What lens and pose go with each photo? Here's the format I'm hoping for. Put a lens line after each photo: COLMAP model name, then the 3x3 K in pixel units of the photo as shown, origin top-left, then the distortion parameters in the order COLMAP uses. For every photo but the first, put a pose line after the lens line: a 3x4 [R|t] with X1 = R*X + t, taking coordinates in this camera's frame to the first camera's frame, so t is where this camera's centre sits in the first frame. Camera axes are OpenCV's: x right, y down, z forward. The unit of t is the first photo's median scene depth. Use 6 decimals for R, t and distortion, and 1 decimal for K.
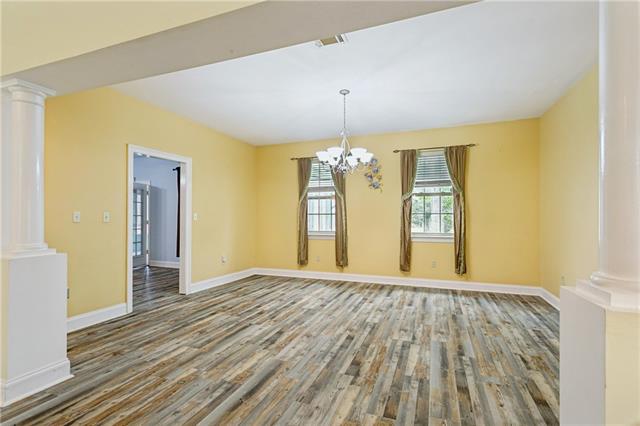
lens RADIAL K [[307.2, 0, 317.3], [0, 307.2, 209.1], [0, 0, 1]] dist [0.000724, 0.000496]
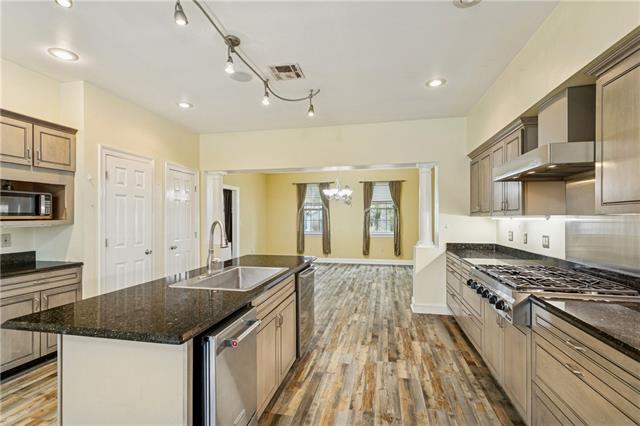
lens RADIAL K [[307.2, 0, 321.1], [0, 307.2, 215.2], [0, 0, 1]] dist [0.000724, 0.000496]
pose [[0.986484, -0.002879, 0.163835, -0.226838], [-0.000497, 0.999788, 0.020562, -0.047490], [-0.163859, -0.020366, 0.986274, -0.597157]]
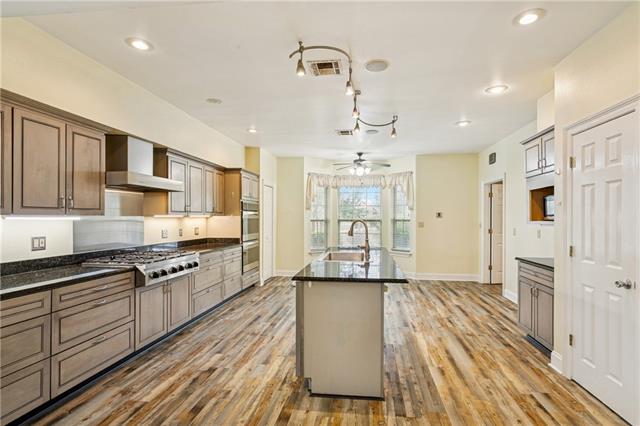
lens RADIAL K [[307.2, 0, 327.0], [0, 307.2, 219.8], [0, 0, 1]] dist [0.000724, 0.000496]
pose [[-0.972065, -0.004663, -0.234667, -0.074762], [0.000664, 0.999744, -0.022615, -0.014979], [0.234712, -0.022139, -0.971813, 0.483487]]
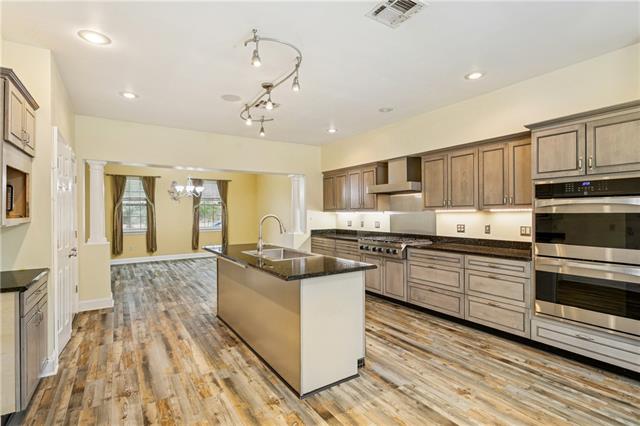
lens RADIAL K [[307.2, 0, 320.1], [0, 307.2, 210.1], [0, 0, 1]] dist [0.000724, 0.000496]
pose [[0.574816, 0.001615, 0.818281, -0.736990], [-0.016349, 0.999821, 0.009511, -0.047368], [-0.818119, -0.018845, 0.574740, -0.573760]]
